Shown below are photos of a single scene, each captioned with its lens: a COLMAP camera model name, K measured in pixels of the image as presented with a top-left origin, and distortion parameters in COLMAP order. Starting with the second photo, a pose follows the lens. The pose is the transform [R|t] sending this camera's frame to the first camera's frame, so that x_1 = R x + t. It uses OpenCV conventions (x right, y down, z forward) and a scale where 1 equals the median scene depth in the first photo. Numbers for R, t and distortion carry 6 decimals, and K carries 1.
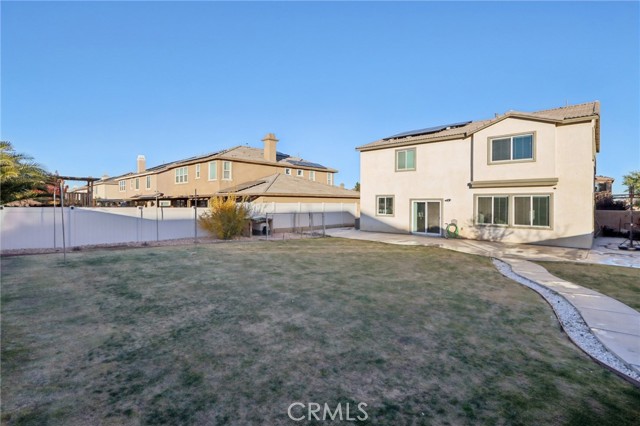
lens RADIAL K [[295.2, 0, 318.1], [0, 295.2, 197.2], [0, 0, 1]] dist [-0.014633, 0.000091]
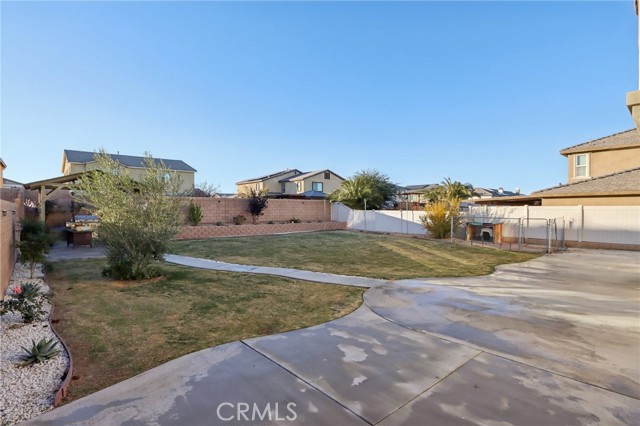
lens RADIAL K [[315.4, 0, 320.0], [0, 315.4, 213.0], [0, 0, 1]] dist [-0.006027, -0.000493]
pose [[-0.097985, -0.002244, -0.995185, 0.949981], [0.021471, 0.999760, -0.004368, 0.034454], [0.994956, -0.021796, -0.097913, 0.625433]]
